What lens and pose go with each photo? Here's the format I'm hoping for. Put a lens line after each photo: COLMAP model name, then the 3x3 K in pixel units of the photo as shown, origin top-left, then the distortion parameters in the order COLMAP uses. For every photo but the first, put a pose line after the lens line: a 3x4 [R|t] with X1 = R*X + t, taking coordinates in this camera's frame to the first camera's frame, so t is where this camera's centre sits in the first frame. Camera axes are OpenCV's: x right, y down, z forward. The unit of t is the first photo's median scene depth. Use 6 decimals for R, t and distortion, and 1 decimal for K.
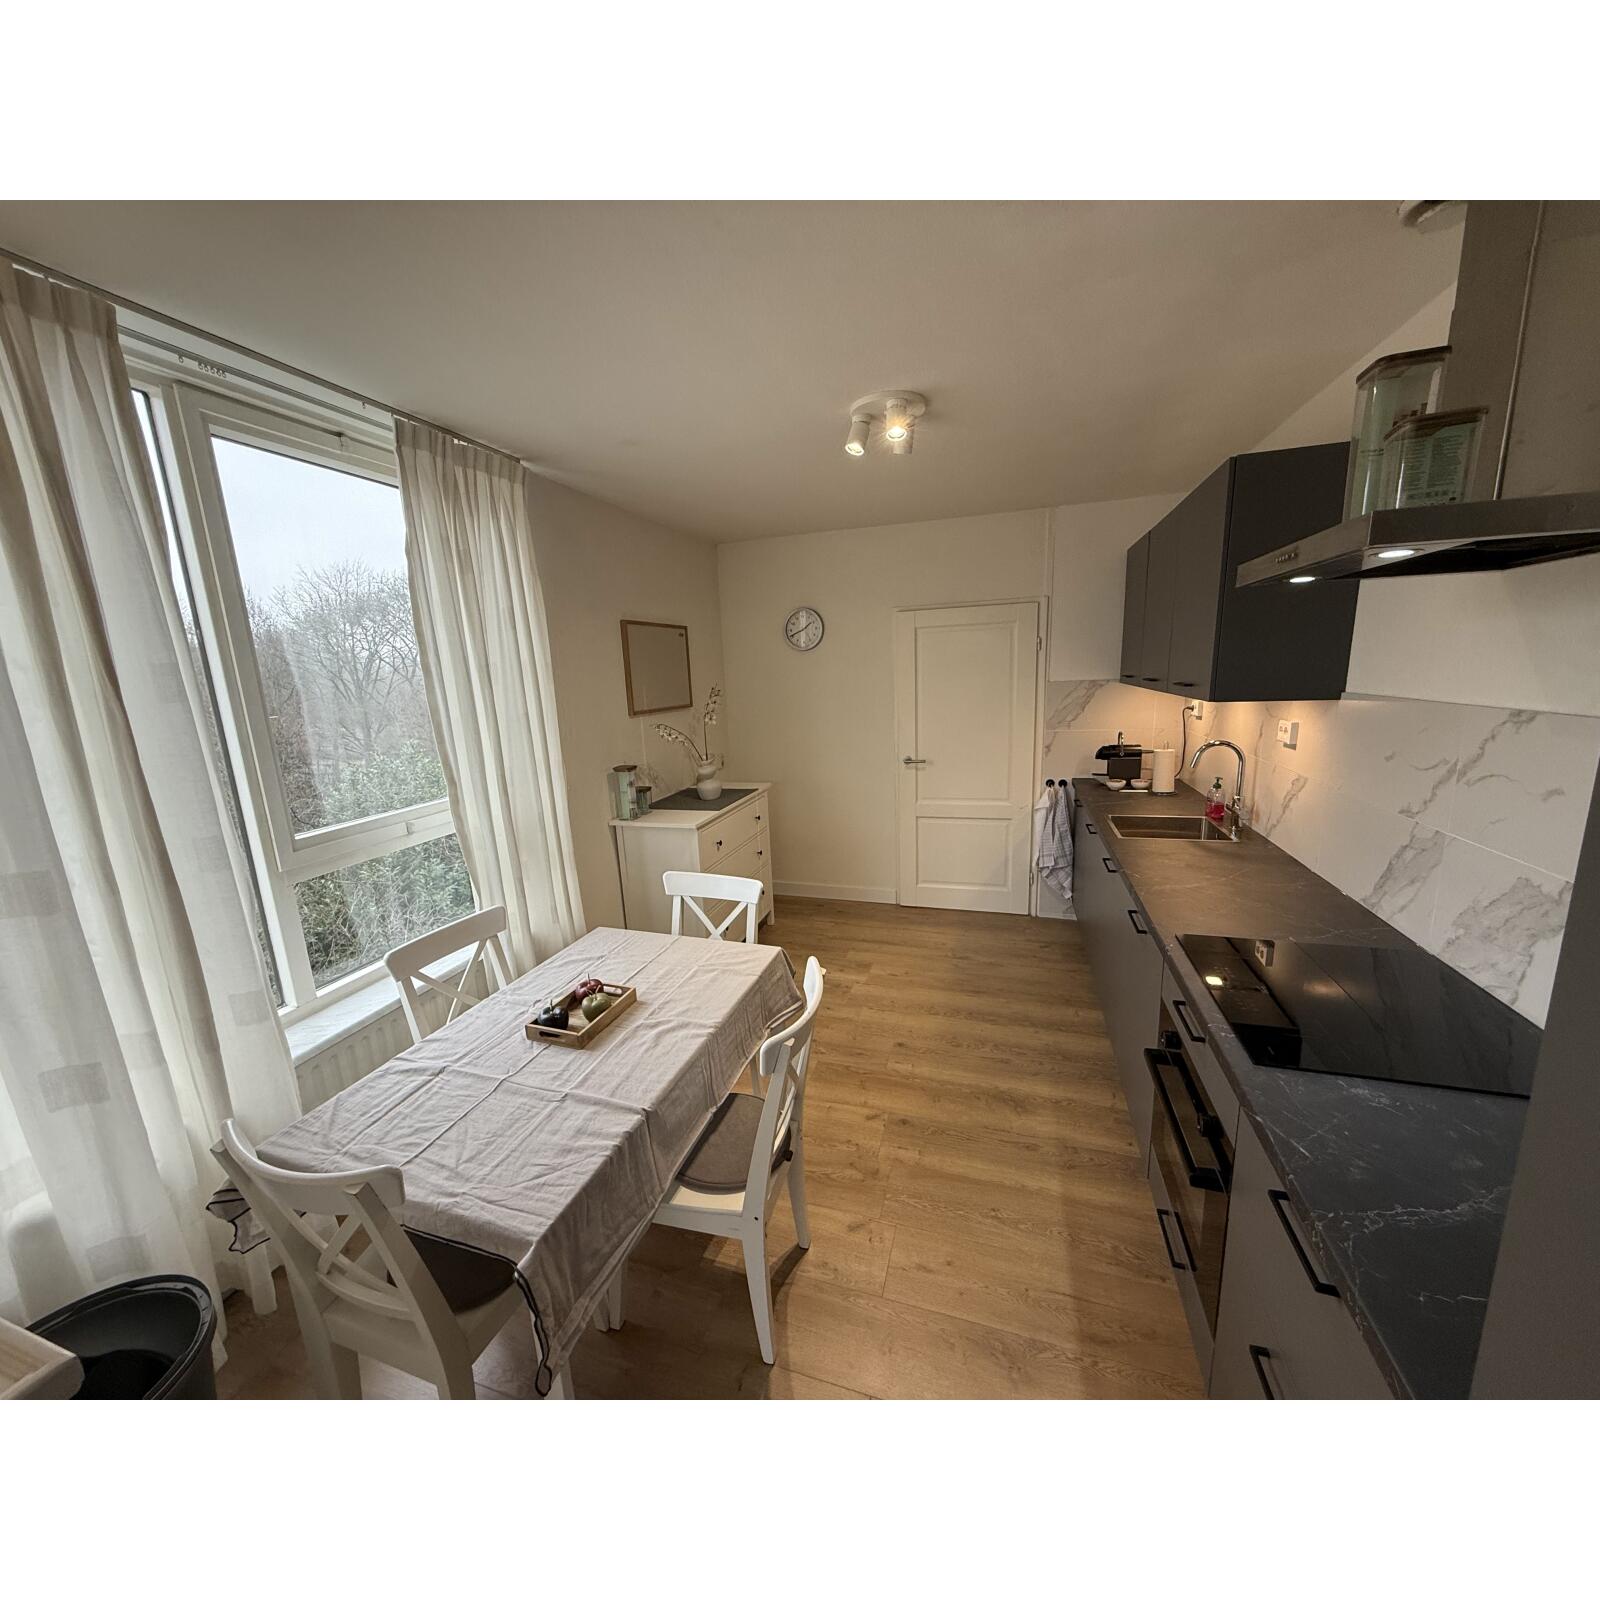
lens RADIAL K [[635.0, 0, 795.3], [0, 635.0, 801.4], [0, 0, 1]] dist [0.000459, 0.000365]
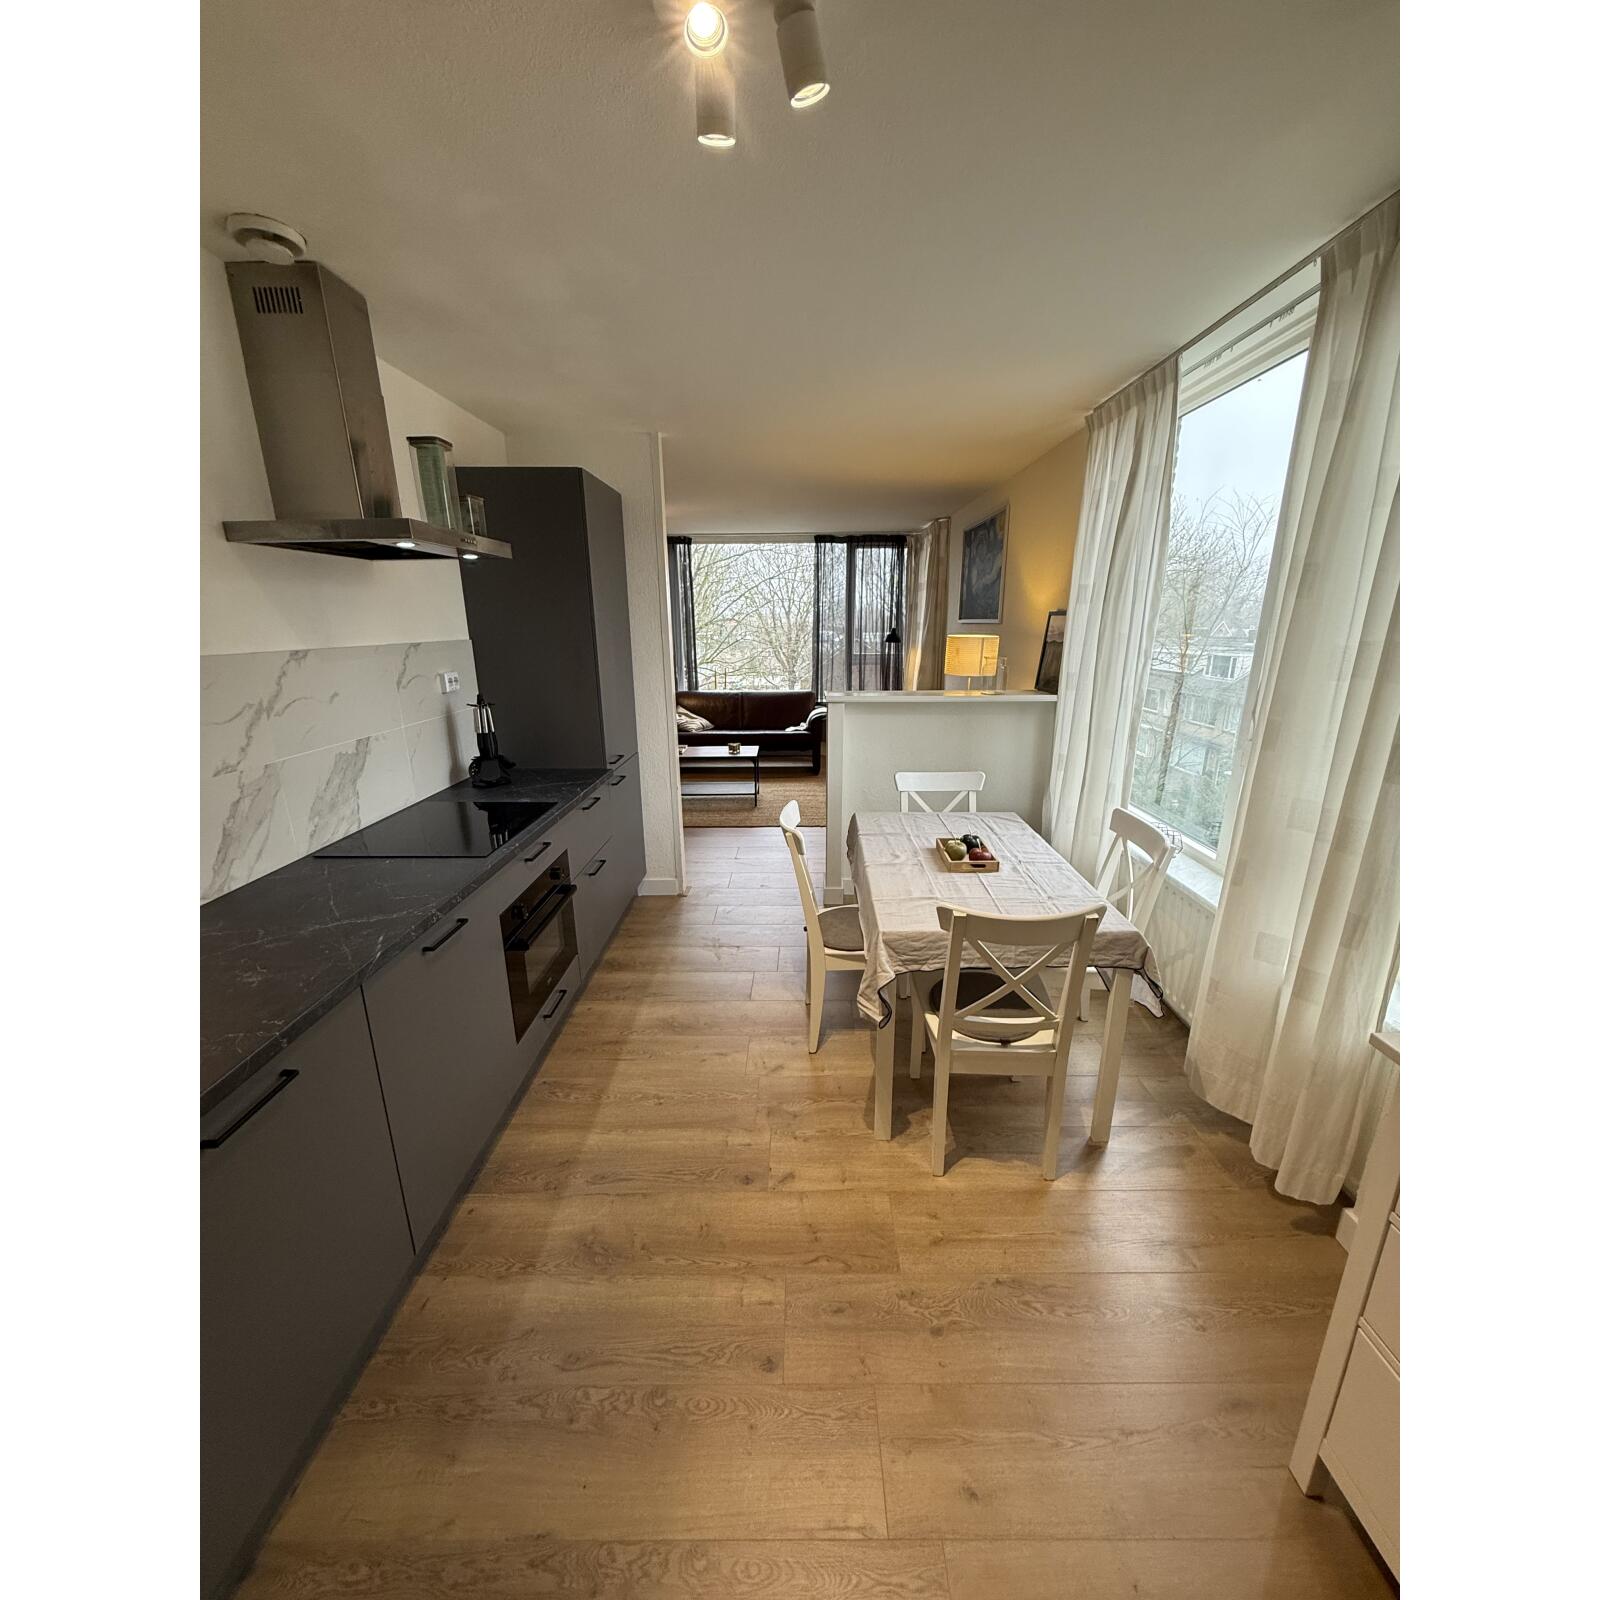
lens RADIAL K [[635.0, 0, 800.3], [0, 635.0, 796.4], [0, 0, 1]] dist [0.000459, 0.000365]
pose [[-0.949716, 0.129354, -0.285144, 0.258935], [-0.017974, 0.886651, 0.462090, -0.277160], [0.312596, 0.443979, -0.839742, 1.401249]]
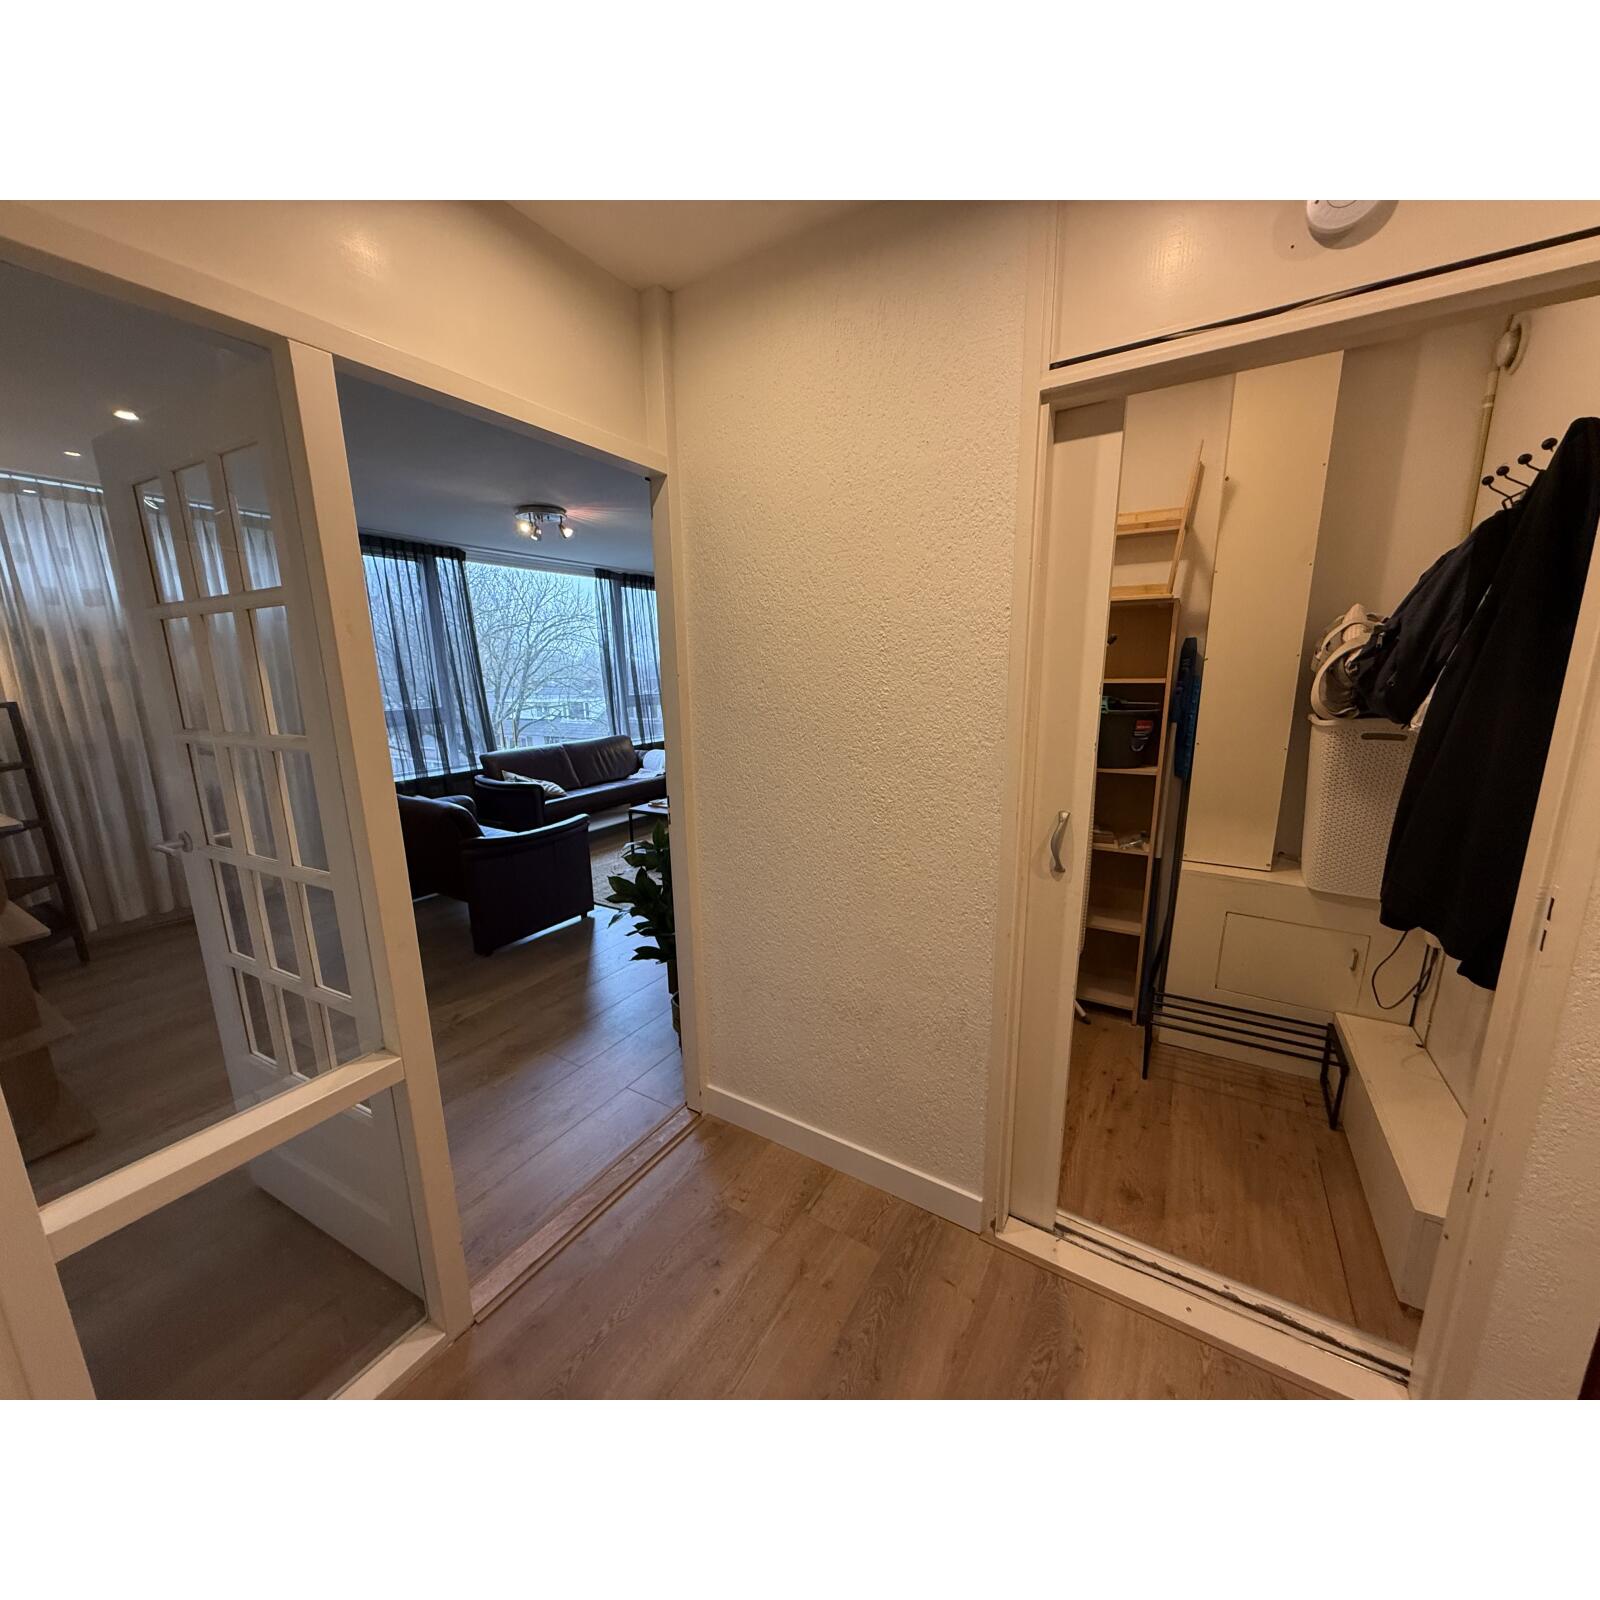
lens RADIAL K [[635.0, 0, 791.7], [0, 635.0, 800.1], [0, 0, 1]] dist [0.000459, 0.000365]
pose [[-0.234411, 0.247759, -0.940035, 1.731045], [-0.168109, 0.942079, 0.290218, 0.002026], [0.957492, 0.226058, -0.179184, -0.028138]]
